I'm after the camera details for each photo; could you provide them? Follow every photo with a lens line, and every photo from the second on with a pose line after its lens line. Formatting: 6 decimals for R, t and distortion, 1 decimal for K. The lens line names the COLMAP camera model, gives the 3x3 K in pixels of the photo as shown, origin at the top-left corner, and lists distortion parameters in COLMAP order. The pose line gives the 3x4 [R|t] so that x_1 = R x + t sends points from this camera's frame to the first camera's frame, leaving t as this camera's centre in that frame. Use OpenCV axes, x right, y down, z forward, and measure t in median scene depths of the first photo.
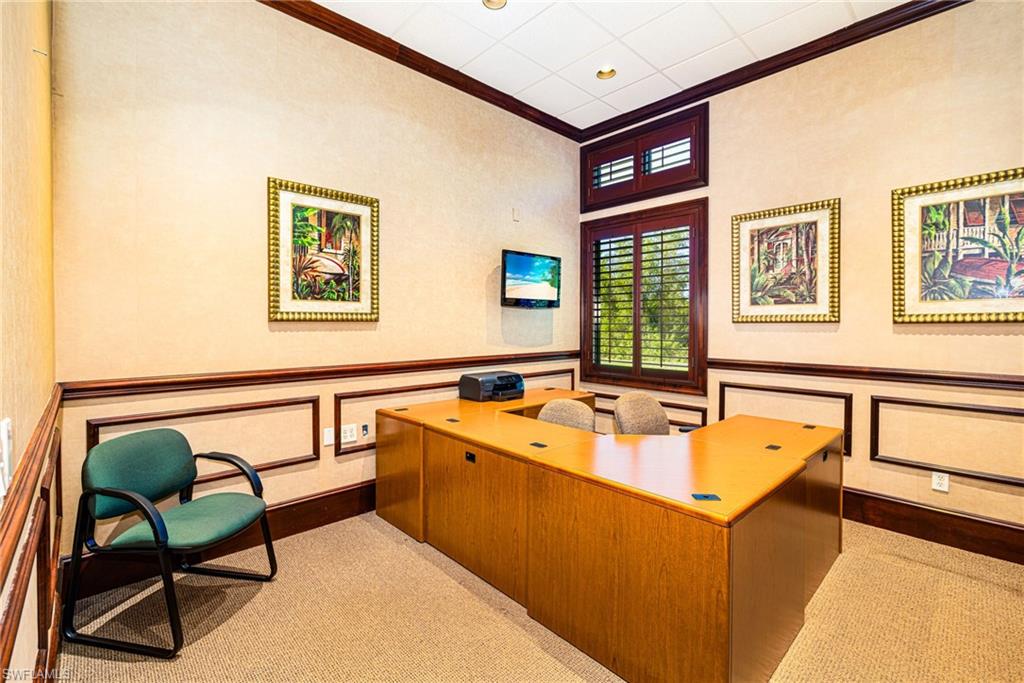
lens RADIAL K [[439.4, 0, 504.2], [0, 439.4, 328.5], [0, 0, 1]] dist [0.000227, 0.000148]
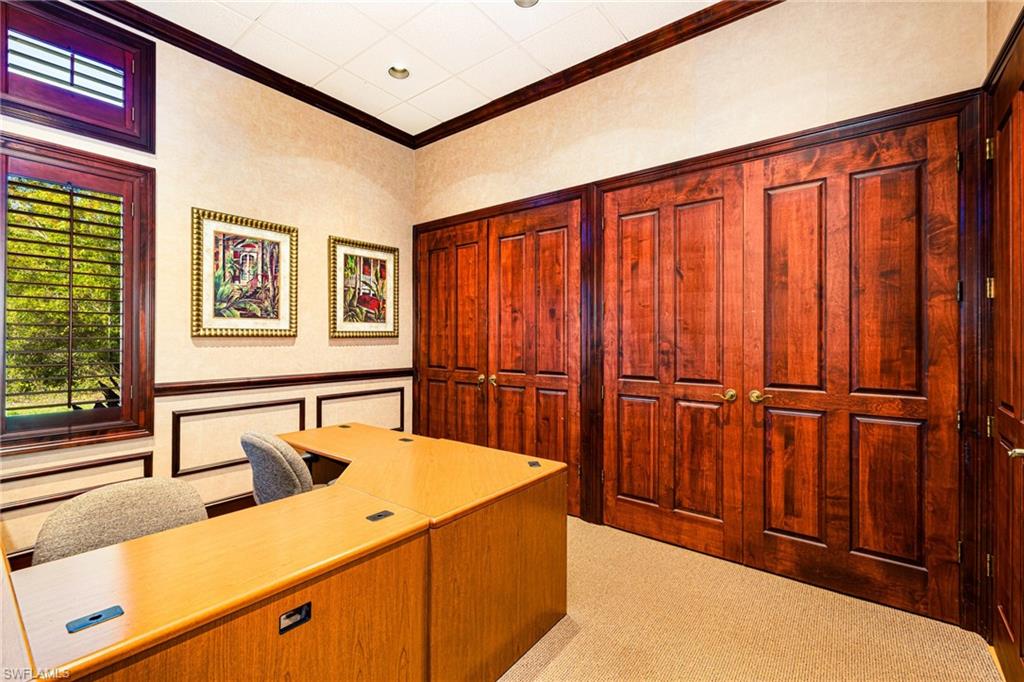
lens RADIAL K [[443.4, 0, 499.3], [0, 443.4, 332.8], [0, 0, 1]] dist [0.002873, 0.000309]
pose [[-0.143827, 0.009897, 0.989553, -0.431415], [0.006499, 0.999938, -0.009056, -0.010180], [-0.989581, 0.005128, -0.143883, 0.615110]]
